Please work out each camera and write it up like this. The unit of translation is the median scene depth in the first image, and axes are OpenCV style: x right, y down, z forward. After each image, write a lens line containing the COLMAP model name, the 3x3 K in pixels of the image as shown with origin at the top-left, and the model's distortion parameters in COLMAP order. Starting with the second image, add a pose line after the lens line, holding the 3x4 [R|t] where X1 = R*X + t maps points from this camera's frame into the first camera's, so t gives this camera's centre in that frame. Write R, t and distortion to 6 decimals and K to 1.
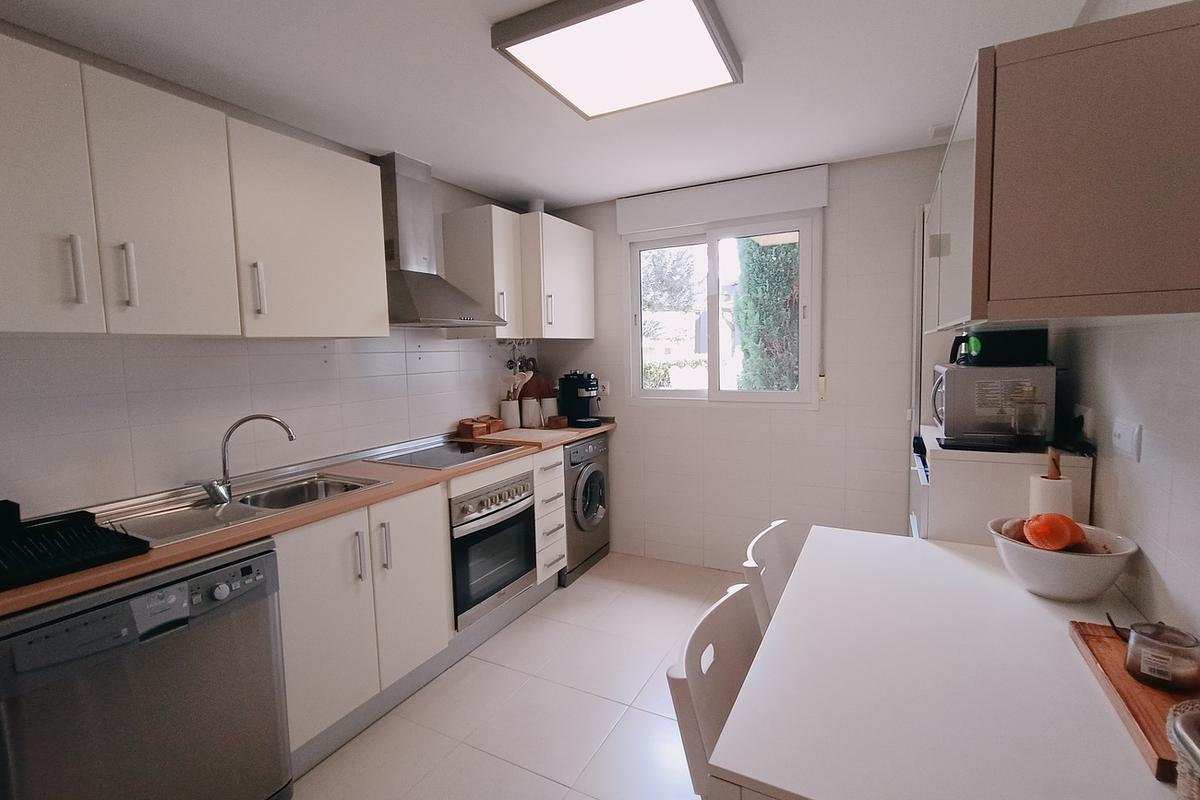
lens RADIAL K [[551.0, 0, 594.4], [0, 551.0, 399.0], [0, 0, 1]] dist [-0.011207, 0.003755]
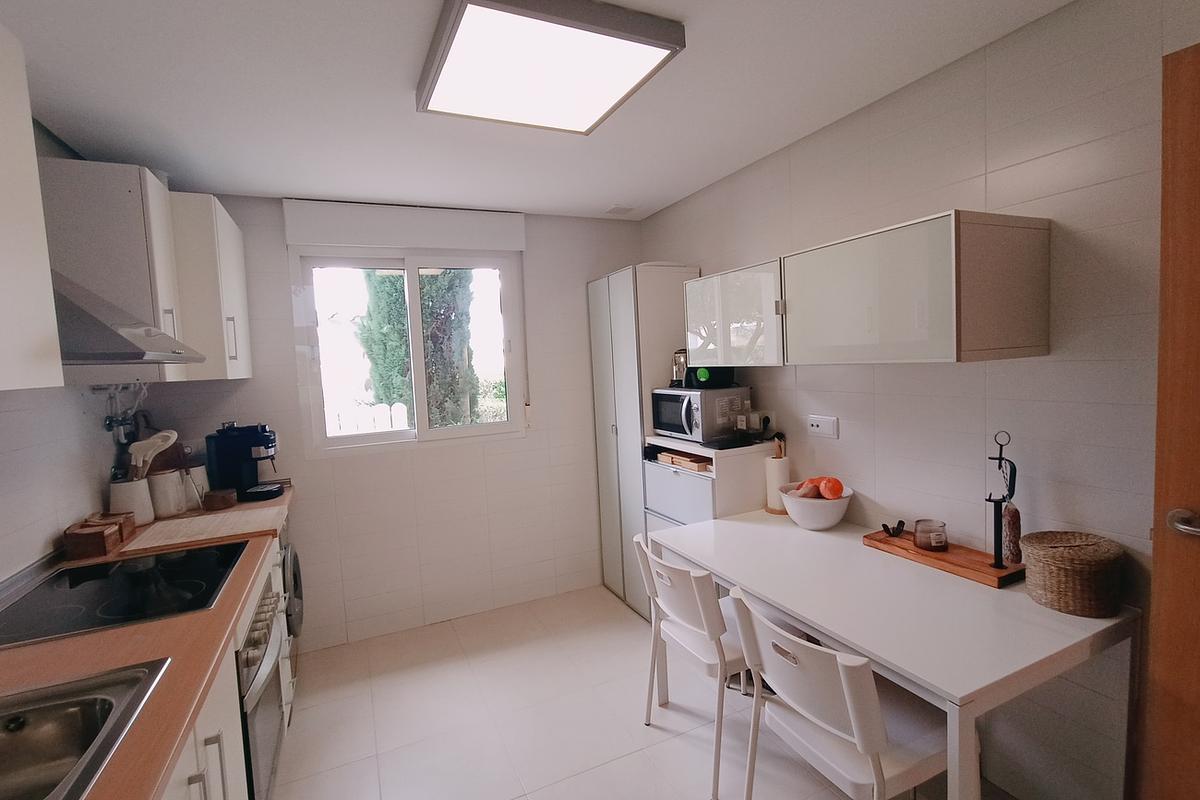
lens RADIAL K [[551.0, 0, 597.4], [0, 551.0, 397.5], [0, 0, 1]] dist [-0.011207, 0.003755]
pose [[0.604804, -0.061720, 0.793979, -0.334257], [0.104306, 0.994543, -0.002142, -0.036304], [-0.789514, 0.084112, 0.607941, 0.207410]]
